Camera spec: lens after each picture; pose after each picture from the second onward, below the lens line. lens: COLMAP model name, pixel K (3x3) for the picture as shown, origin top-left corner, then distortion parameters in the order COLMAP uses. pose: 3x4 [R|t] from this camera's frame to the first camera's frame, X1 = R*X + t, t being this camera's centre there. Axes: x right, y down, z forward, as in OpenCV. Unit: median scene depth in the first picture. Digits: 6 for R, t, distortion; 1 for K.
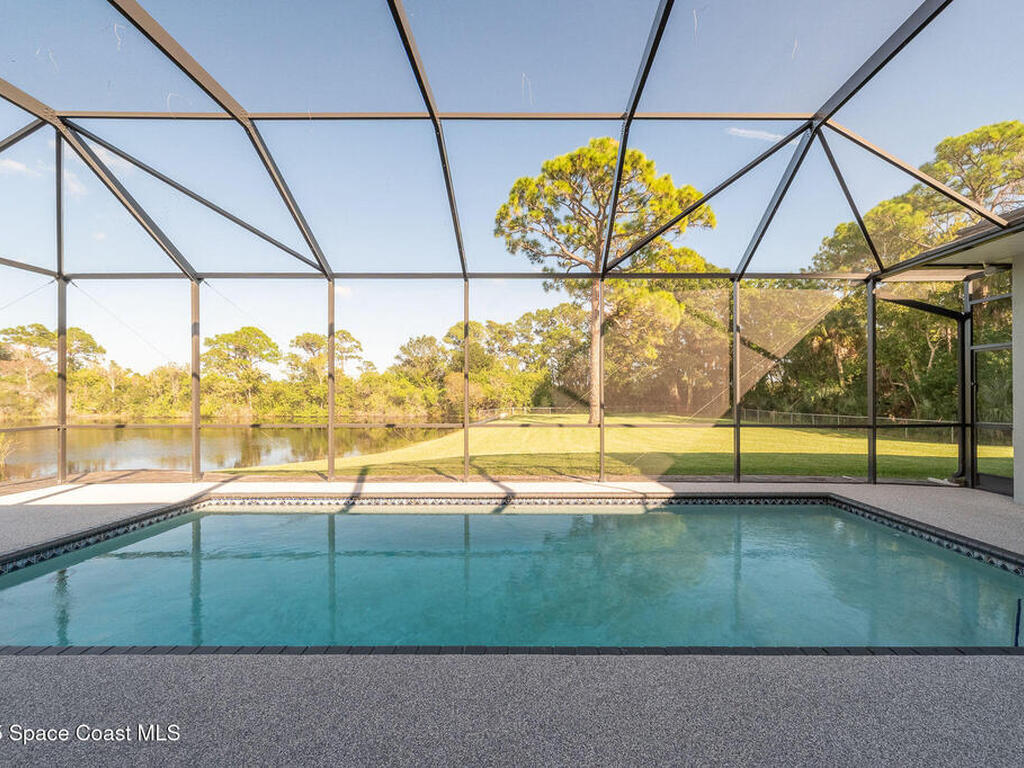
lens RADIAL K [[462.3, 0, 541.1], [0, 462.3, 400.2], [0, 0, 1]] dist [-0.002352, 0.000161]
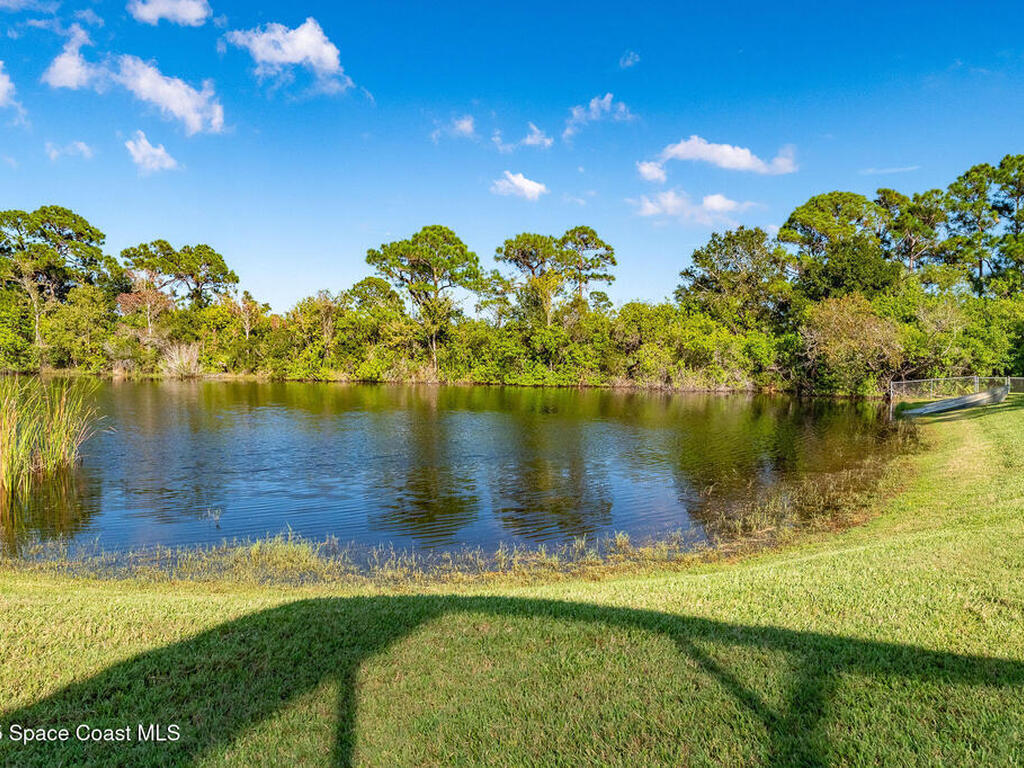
lens RADIAL K [[807.0, 0, 518.3], [0, 807.0, 384.2], [0, 0, 1]] dist [-0.006700, -0.000500]
pose [[0.913103, 0.024878, -0.406969, -0.130330], [-0.015962, 0.999553, 0.025291, 0.009669], [0.407416, -0.016597, 0.913092, 0.134133]]
